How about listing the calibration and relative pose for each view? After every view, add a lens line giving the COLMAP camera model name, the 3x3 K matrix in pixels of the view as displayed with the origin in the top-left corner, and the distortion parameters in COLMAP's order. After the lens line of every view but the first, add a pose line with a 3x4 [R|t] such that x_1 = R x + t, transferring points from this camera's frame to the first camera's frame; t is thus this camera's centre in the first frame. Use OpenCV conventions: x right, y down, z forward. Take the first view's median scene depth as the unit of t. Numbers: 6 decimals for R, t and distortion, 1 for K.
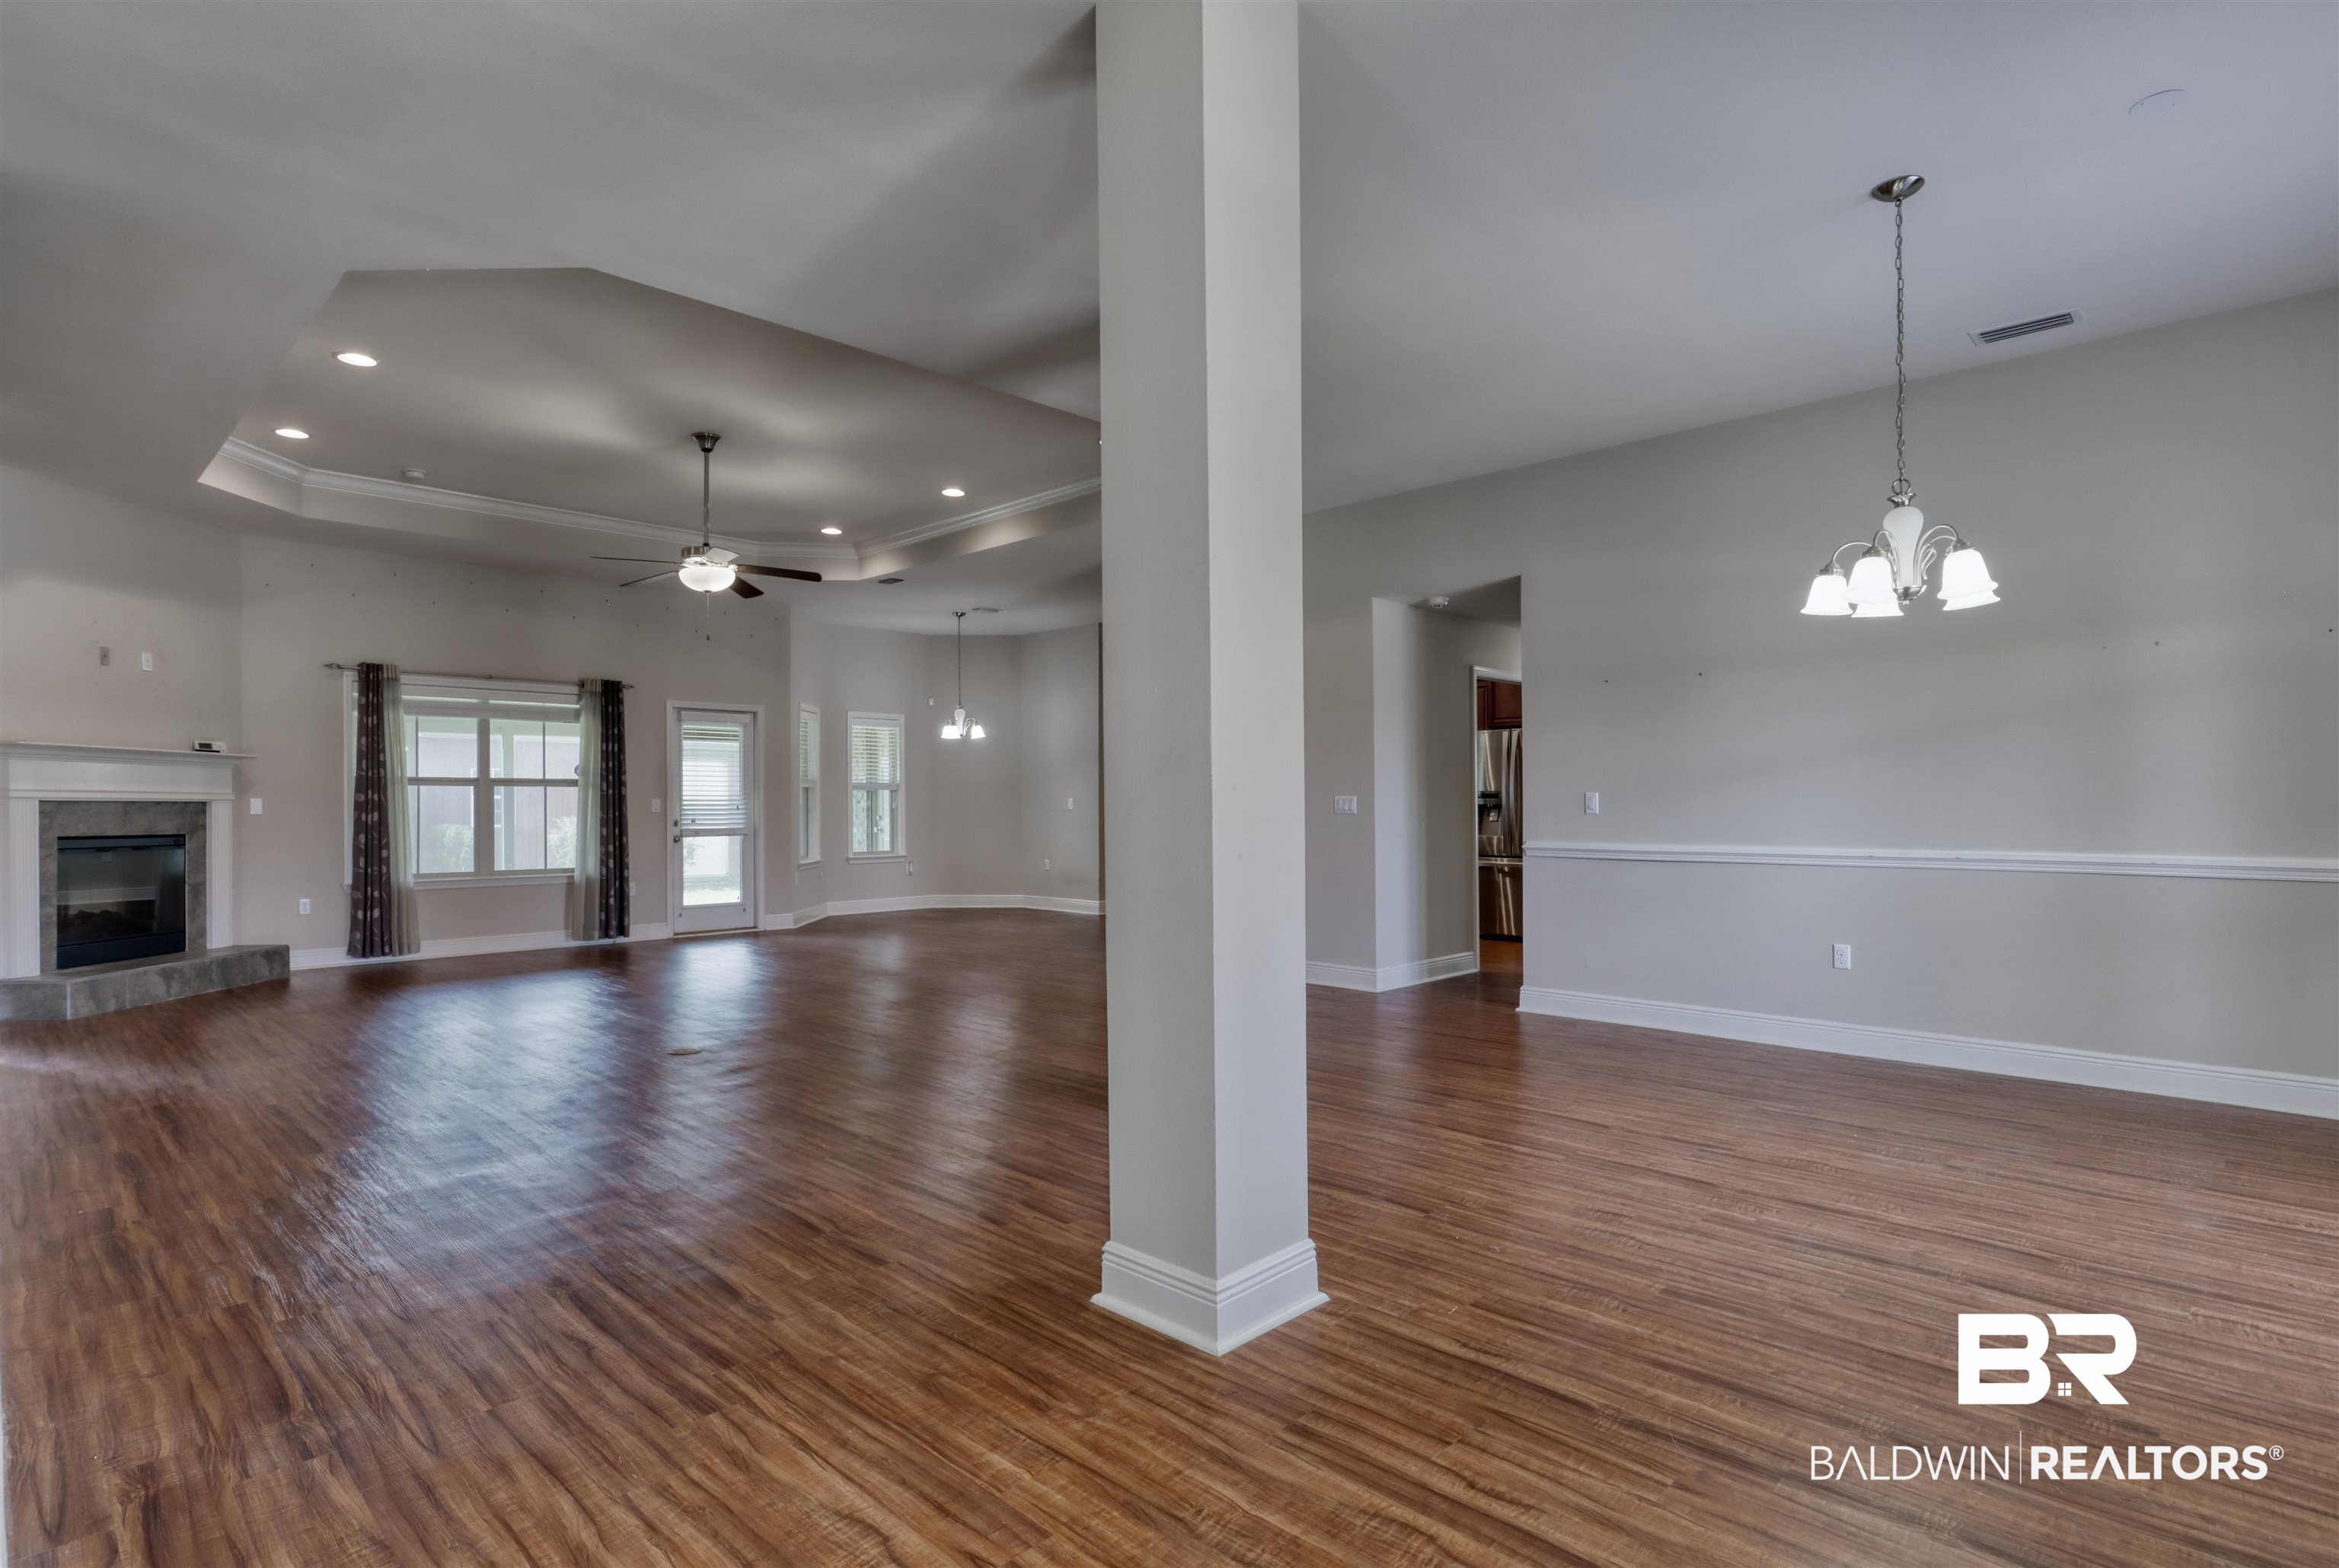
lens RADIAL K [[1168.1, 0, 1157.2], [0, 1168.1, 791.5], [0, 0, 1]] dist [-0.003448, 0.002594]
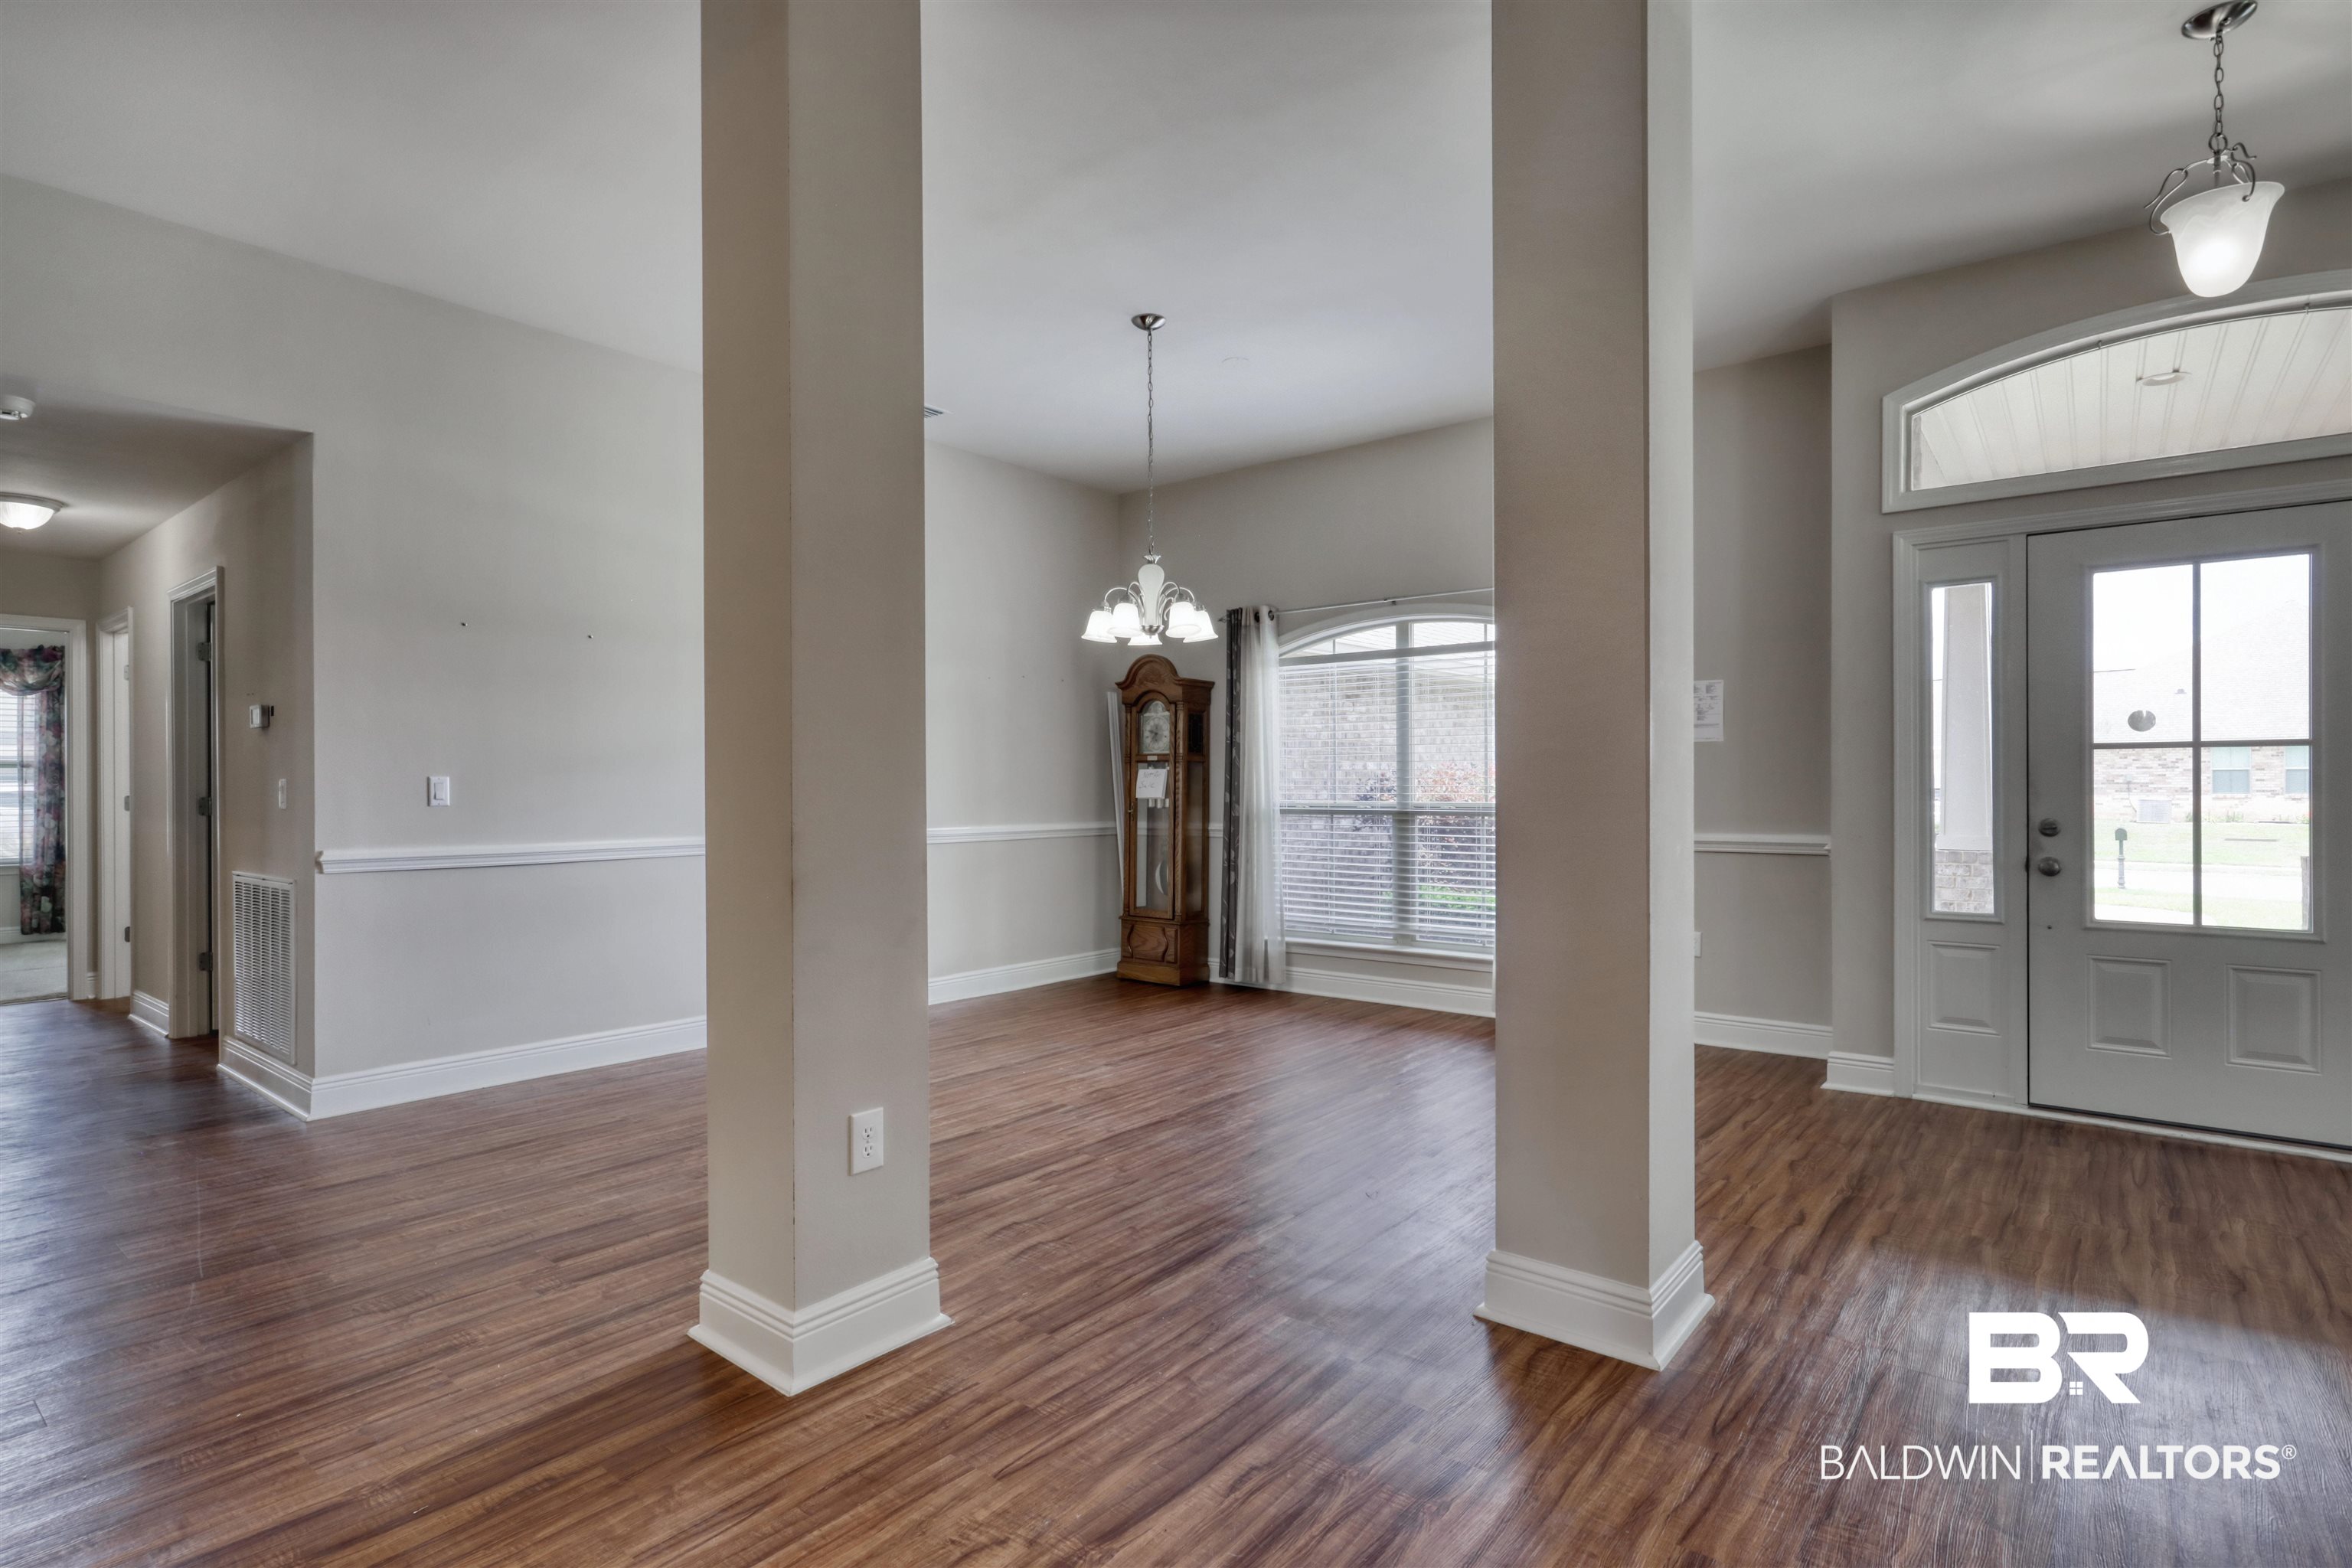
lens RADIAL K [[1174.8, 0, 1184.5], [0, 1174.8, 752.2], [0, 0, 1]] dist [-0.003448, 0.002594]
pose [[-0.090722, 0.030080, 0.995422, -0.275013], [-0.004460, 0.999521, -0.030611, 0.005343], [-0.995866, -0.007217, -0.090544, 0.442375]]
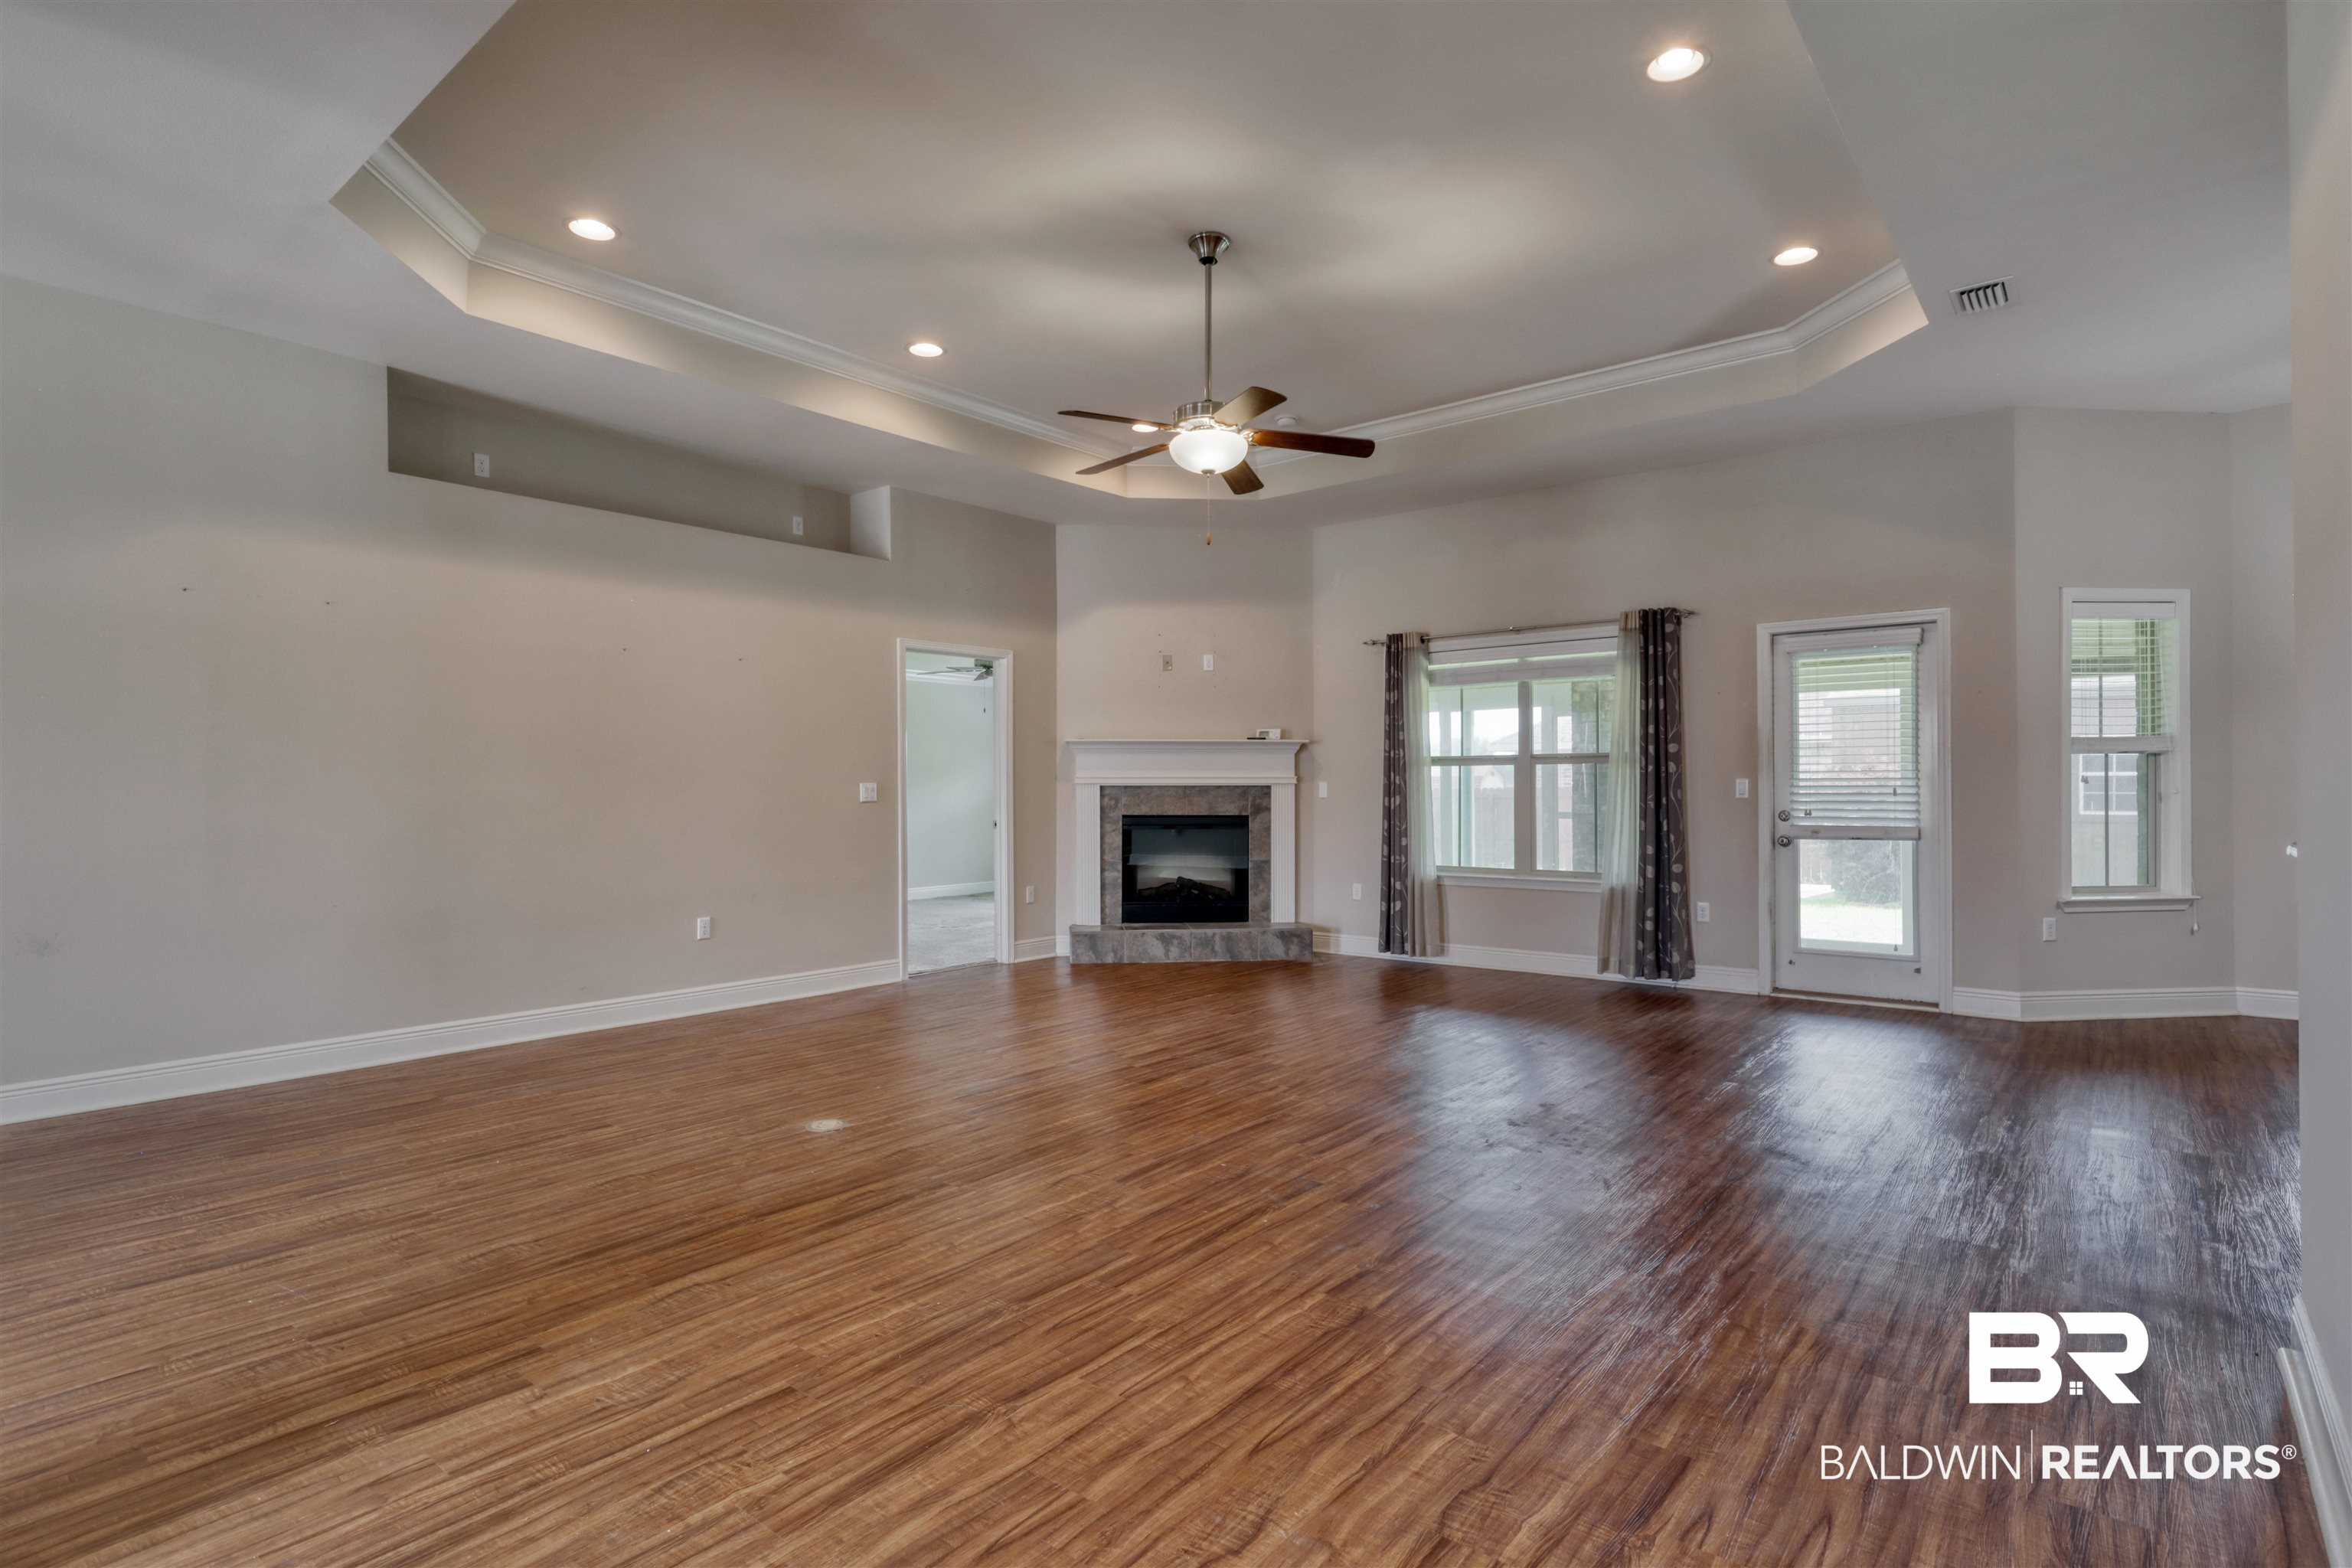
lens RADIAL K [[1174.8, 0, 1173.6], [0, 1174.8, 799.8], [0, 0, 1]] dist [-0.003448, 0.002594]
pose [[0.090061, 0.010183, -0.995884, 0.232300], [0.014306, 0.999831, 0.011517, 0.007309], [0.995833, -0.015285, 0.089900, 0.738537]]
